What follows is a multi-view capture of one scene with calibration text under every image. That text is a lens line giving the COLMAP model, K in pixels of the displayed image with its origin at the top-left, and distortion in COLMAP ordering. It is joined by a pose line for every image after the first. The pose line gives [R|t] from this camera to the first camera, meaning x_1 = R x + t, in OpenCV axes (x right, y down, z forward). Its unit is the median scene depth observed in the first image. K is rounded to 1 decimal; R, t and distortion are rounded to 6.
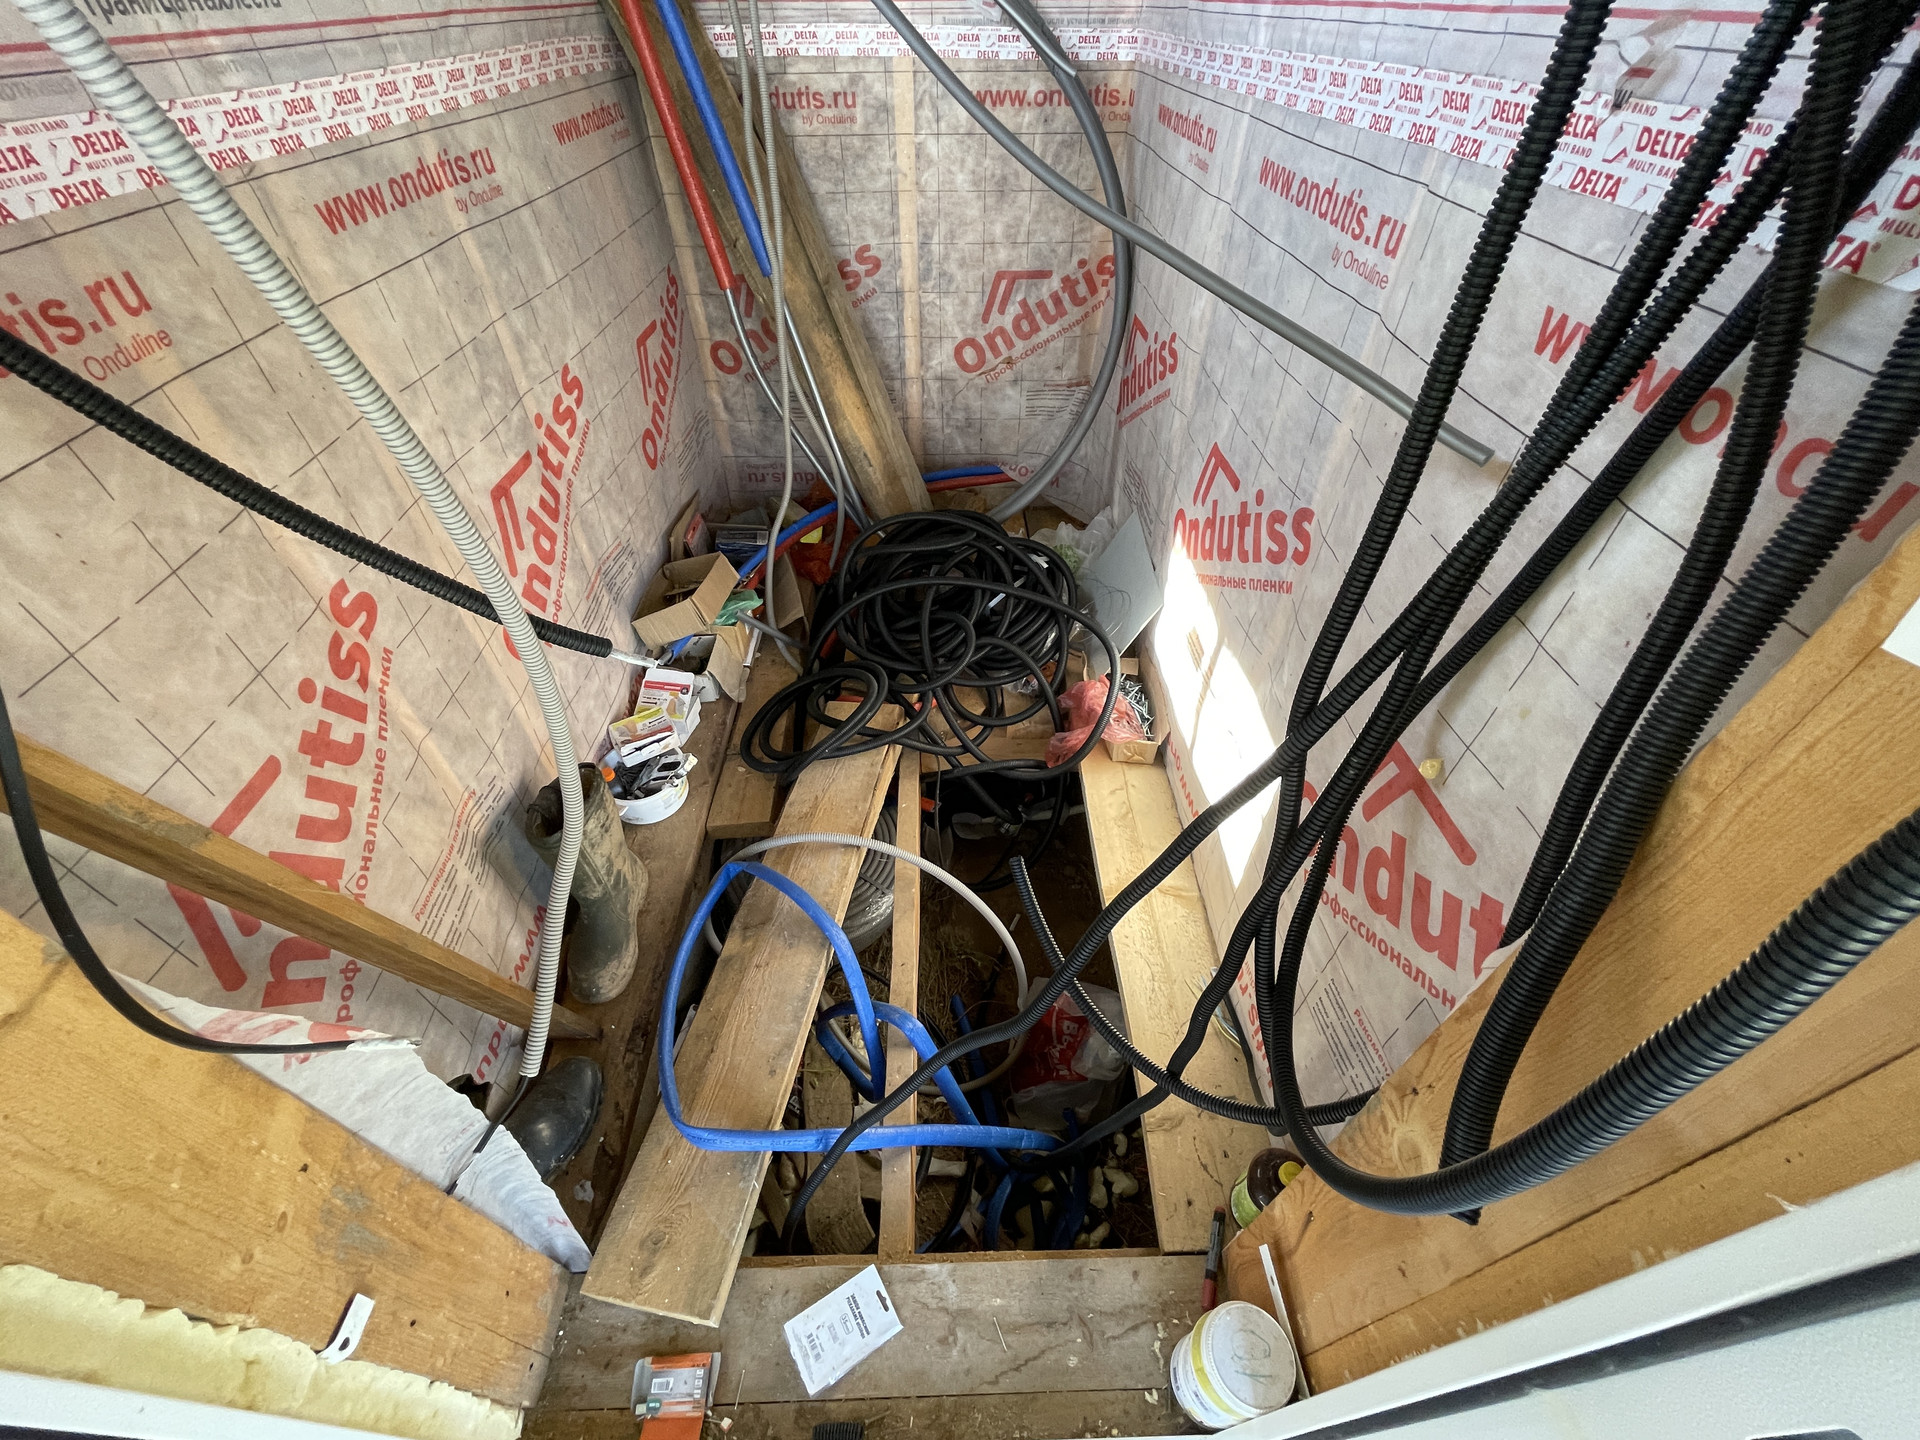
lens RADIAL K [[768.8, 0, 926.8], [0, 768.8, 719.7], [0, 0, 1]] dist [-0.001230, -0.002698]
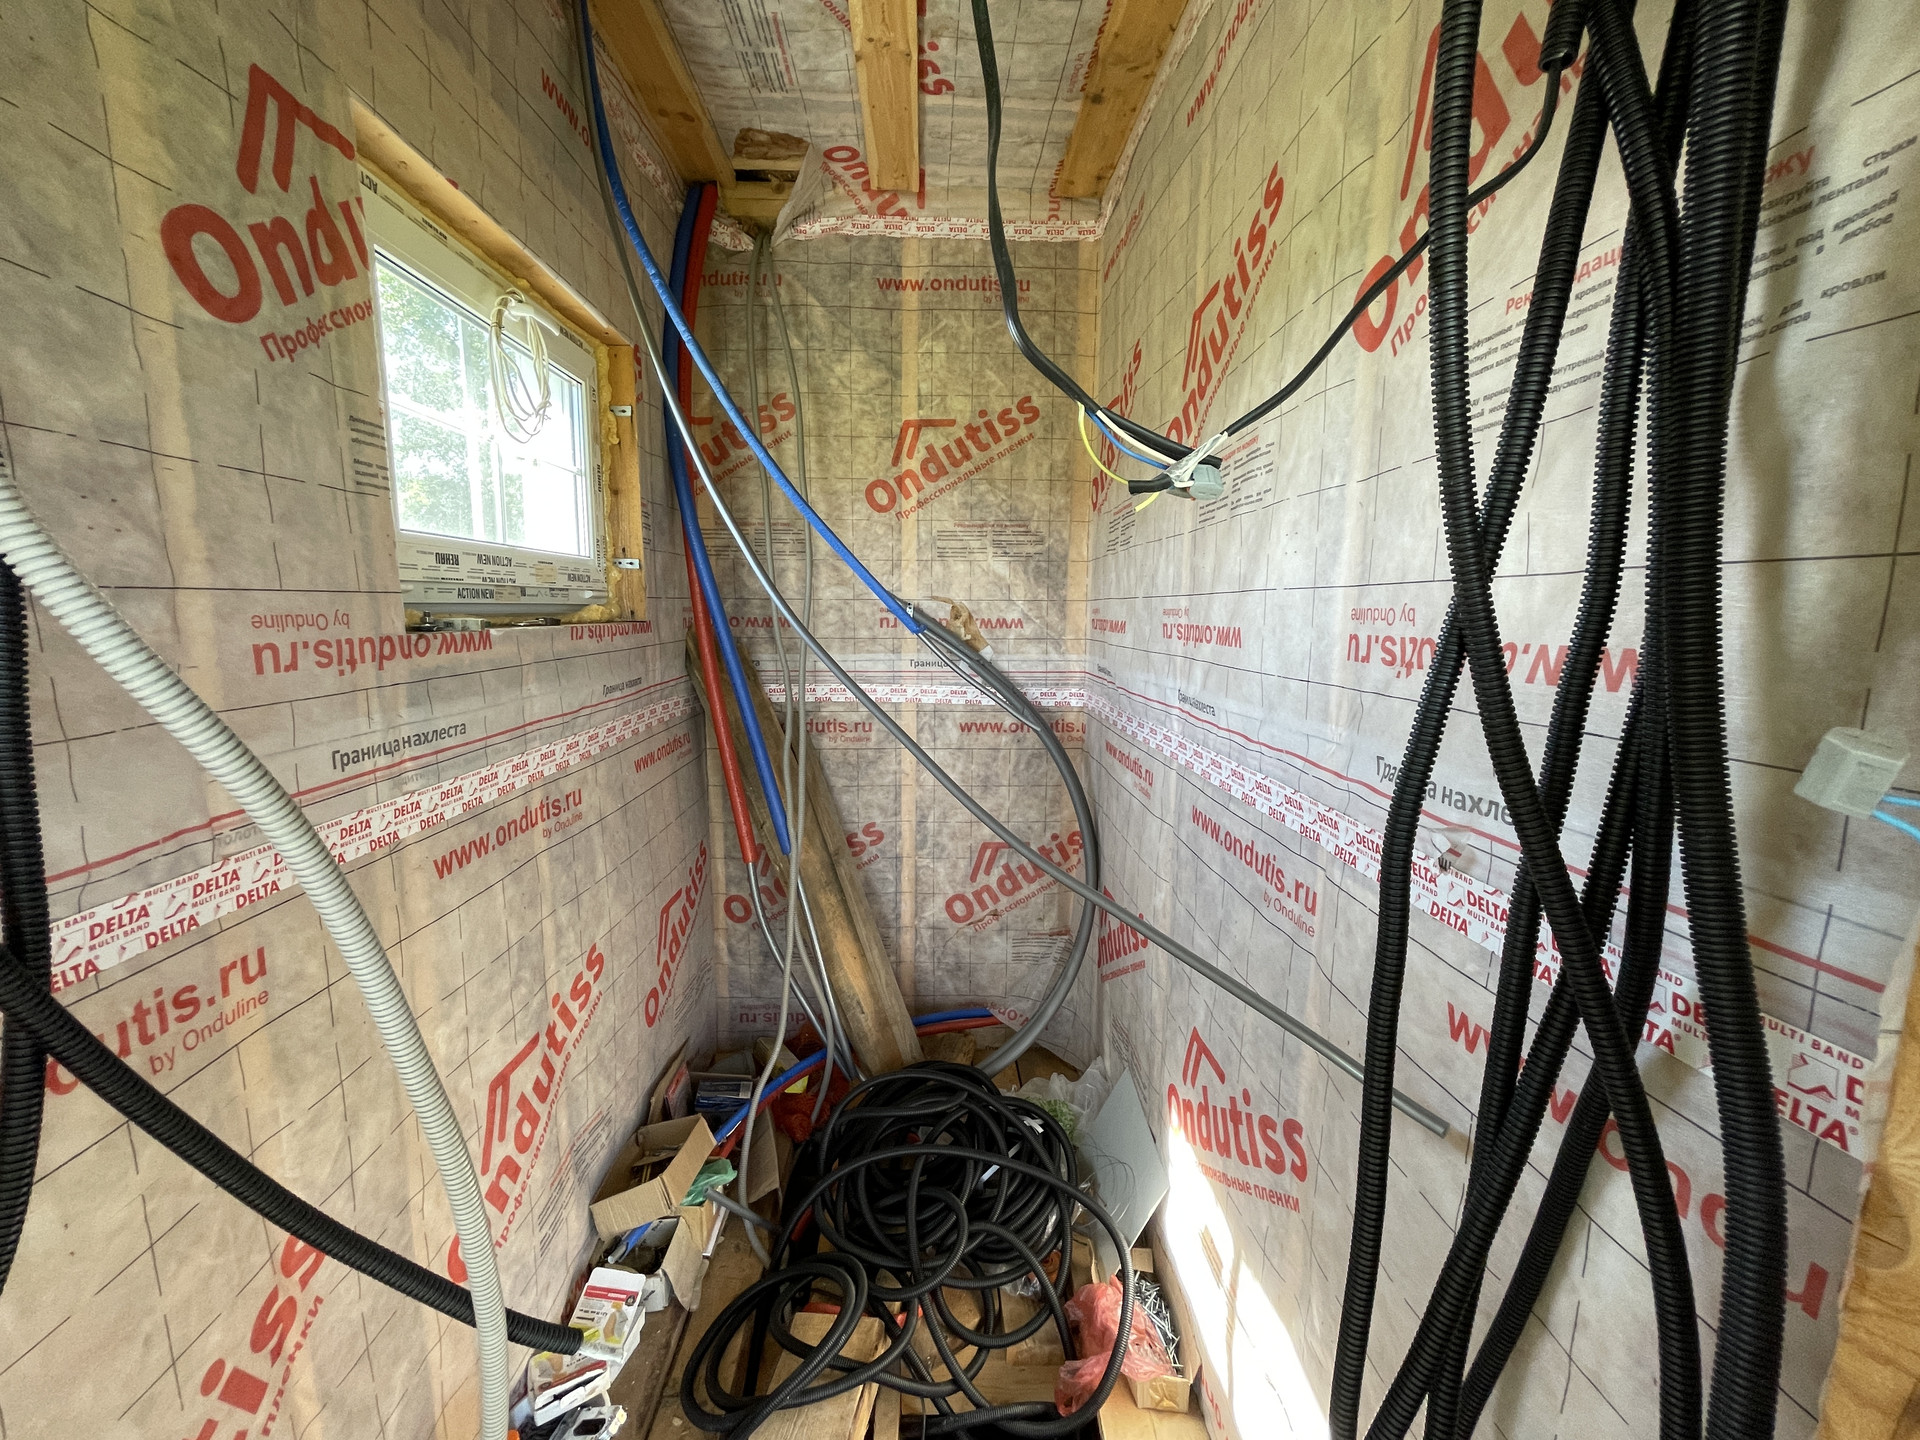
lens RADIAL K [[772.4, 0, 938.7], [0, 772.4, 719.5], [0, 0, 1]] dist [-0.025499, 0.010207]
pose [[0.999212, 0.031870, 0.023641, -0.011816], [-0.012173, 0.813232, -0.581813, -0.070451], [-0.037768, 0.581067, 0.812979, -0.075095]]
